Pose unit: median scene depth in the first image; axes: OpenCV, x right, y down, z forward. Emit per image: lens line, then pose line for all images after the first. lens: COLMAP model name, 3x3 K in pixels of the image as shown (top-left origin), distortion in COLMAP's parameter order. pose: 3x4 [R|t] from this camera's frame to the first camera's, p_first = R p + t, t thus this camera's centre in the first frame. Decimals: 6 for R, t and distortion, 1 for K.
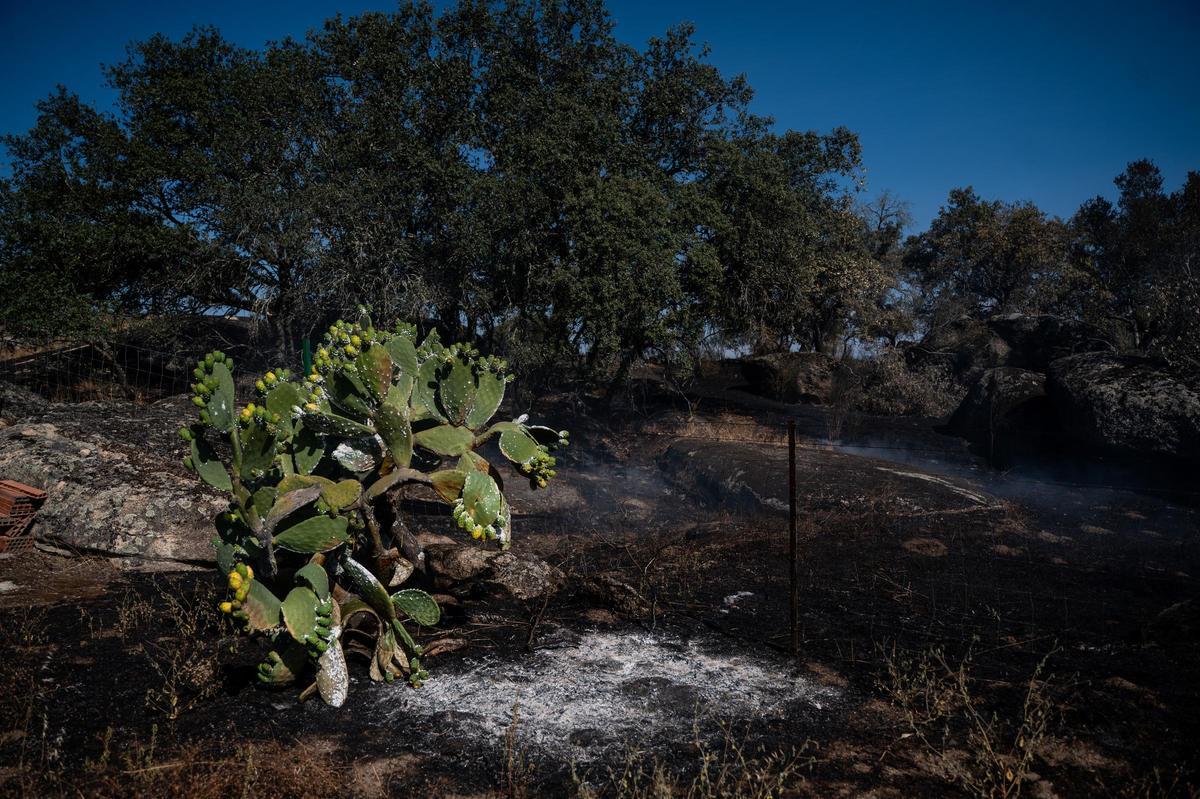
lens RADIAL K [[978.8, 0, 604.1], [0, 978.8, 400.4], [0, 0, 1]] dist [-0.001828, 0.006588]
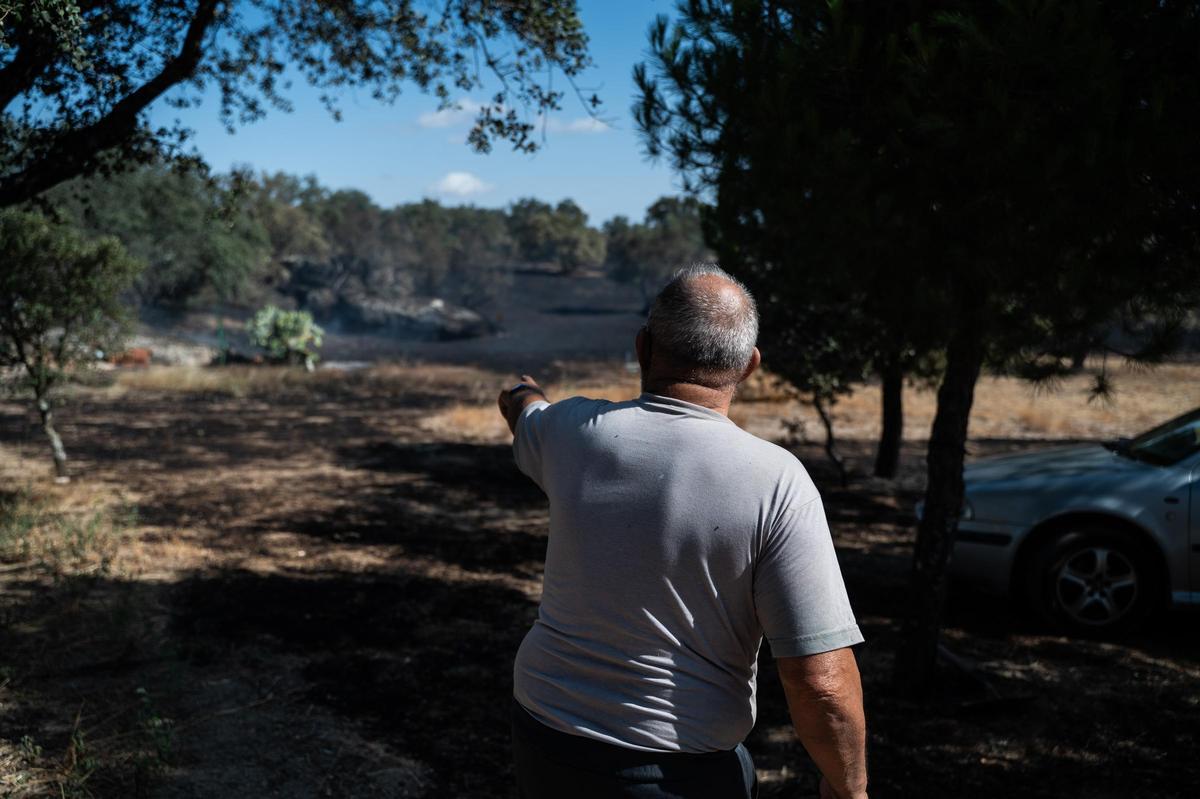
lens RADIAL K [[978.8, 0, 604.1], [0, 978.8, 400.4], [0, 0, 1]] dist [-0.001828, 0.006588]
pose [[0.658806, -0.106523, 0.744733, -1.380940], [0.001345, 0.990090, 0.140427, -0.146453], [-0.752312, -0.091512, 0.652420, -1.701089]]
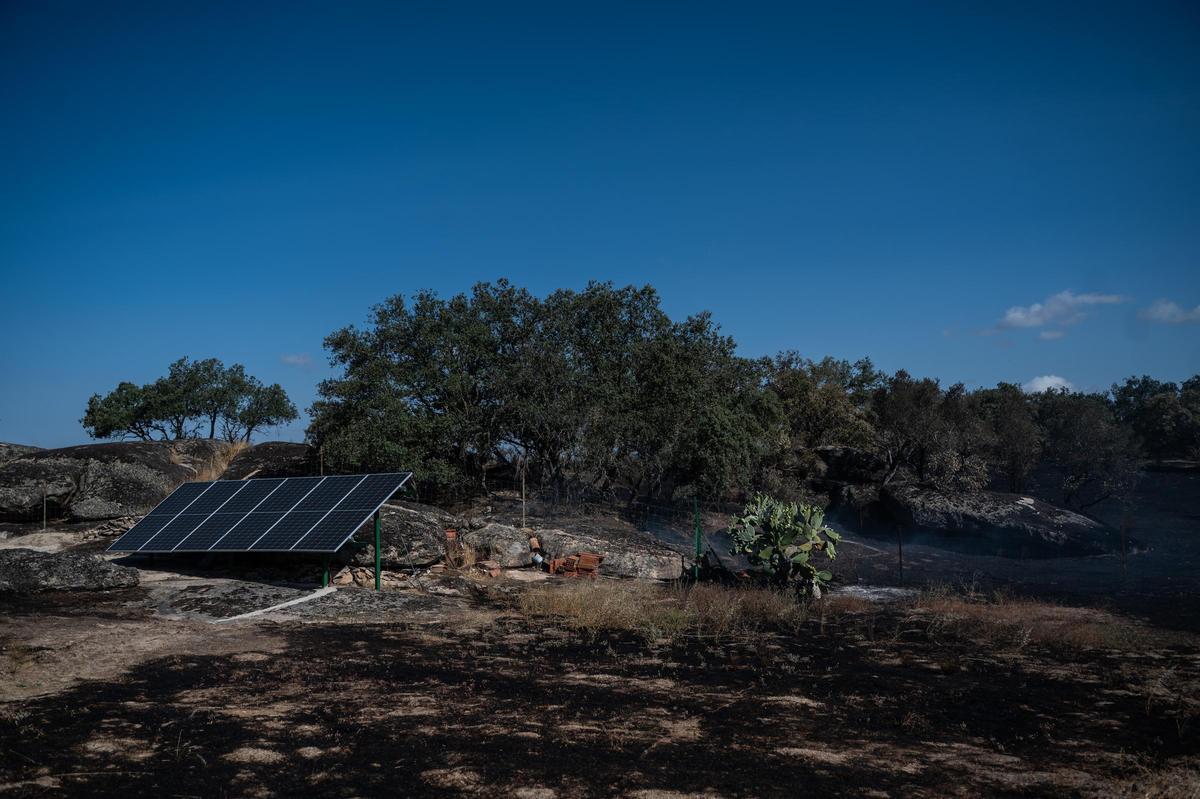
lens RADIAL K [[978.8, 0, 604.1], [0, 978.8, 400.4], [0, 0, 1]] dist [-0.001828, 0.006588]
pose [[0.958785, 0.010868, 0.283926, -0.815621], [0.011774, 0.996890, -0.077917, -0.073856], [-0.283890, 0.078049, 0.955675, -0.967029]]
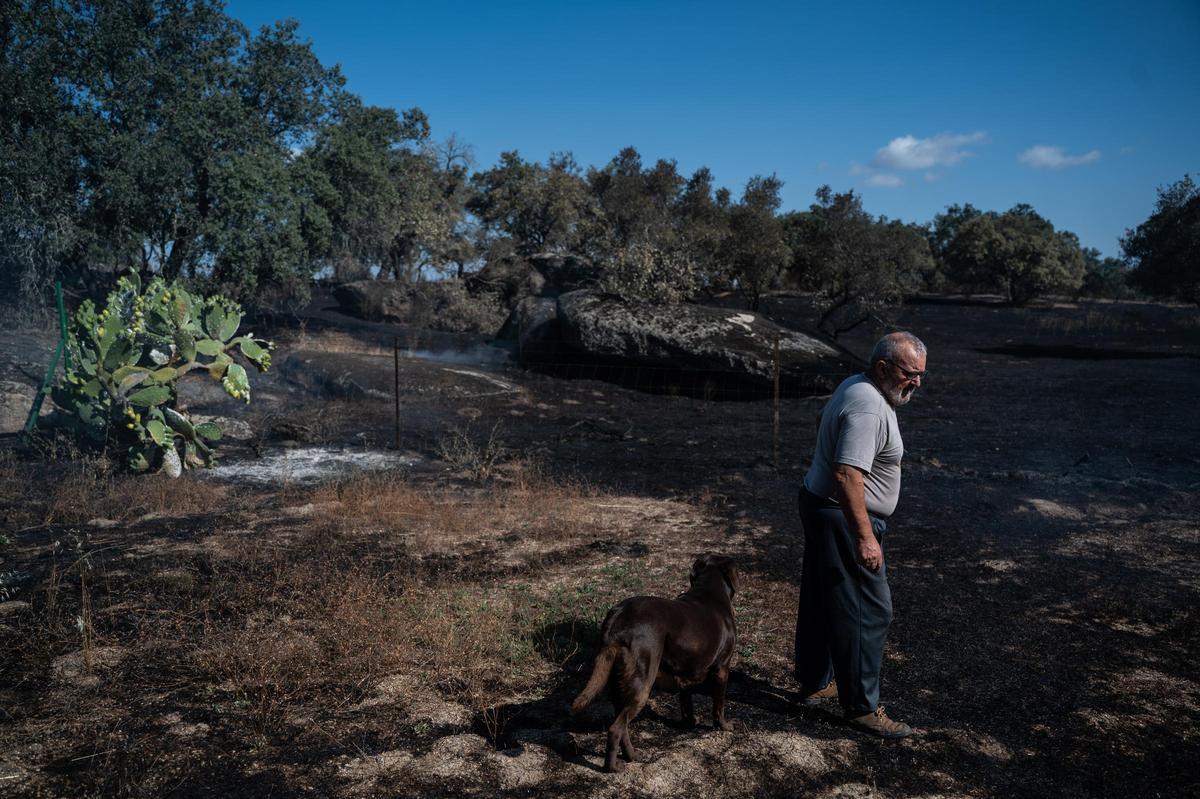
lens RADIAL K [[978.8, 0, 604.1], [0, 978.8, 400.4], [0, 0, 1]] dist [-0.001828, 0.006588]
pose [[0.910189, -0.030136, 0.413094, -0.104728], [-0.005389, 0.996404, 0.084564, -0.008353], [-0.414157, -0.079195, 0.906754, -0.420236]]
